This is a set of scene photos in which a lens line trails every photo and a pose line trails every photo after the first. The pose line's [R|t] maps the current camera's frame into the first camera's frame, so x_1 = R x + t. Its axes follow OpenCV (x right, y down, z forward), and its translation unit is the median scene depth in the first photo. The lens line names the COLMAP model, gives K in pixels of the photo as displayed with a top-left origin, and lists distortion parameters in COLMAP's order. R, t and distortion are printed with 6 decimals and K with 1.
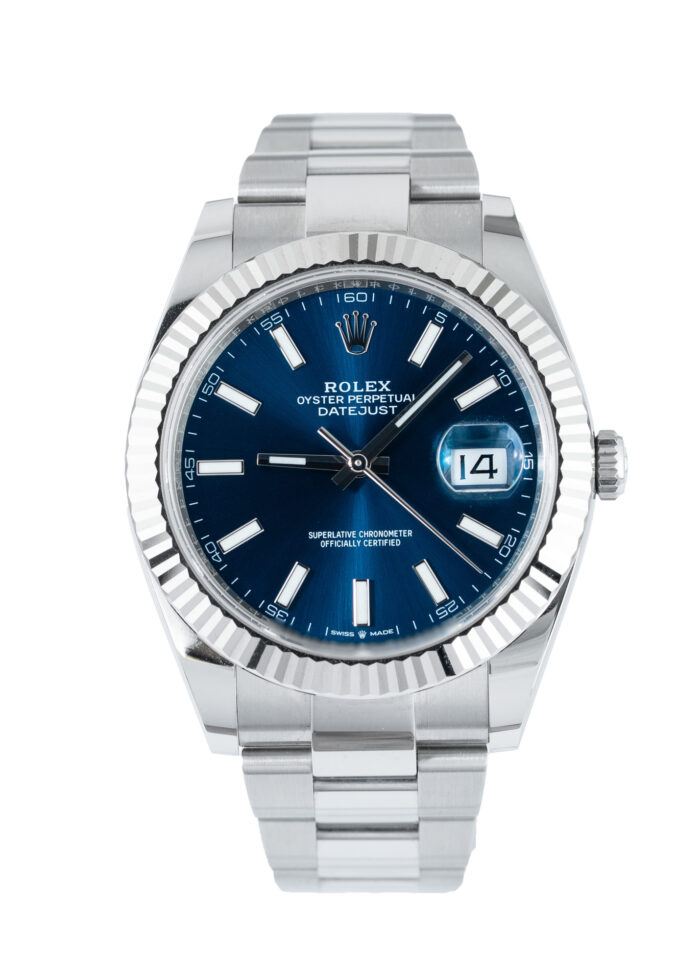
lens RADIAL K [[2592.9, 0, 341.2], [0, 2592.9, 480.3], [0, 0, 1]] dist [-1.304008, 0.000000]
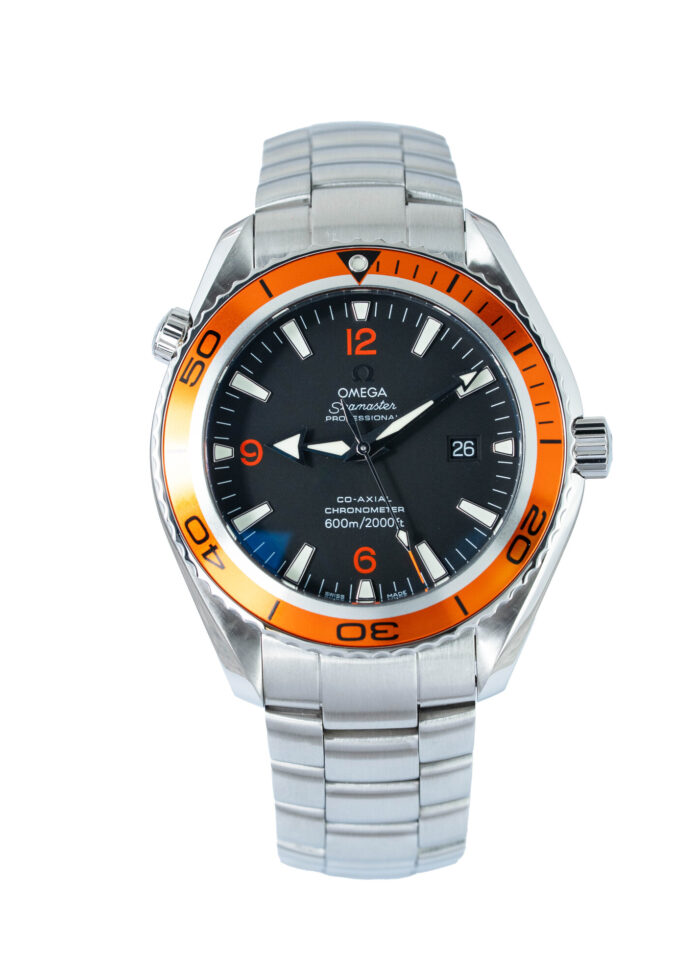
lens RADIAL K [[2887.6, 0, 349.2], [0, 2887.6, 489.0], [0, 0, 1]] dist [0.188912, 0.000000]
pose [[0.999996, 0.002260, 0.001691, -0.001450], [-0.002273, 0.999965, 0.008102, 0.000636], [-0.001672, -0.008106, 0.999966, -0.257079]]
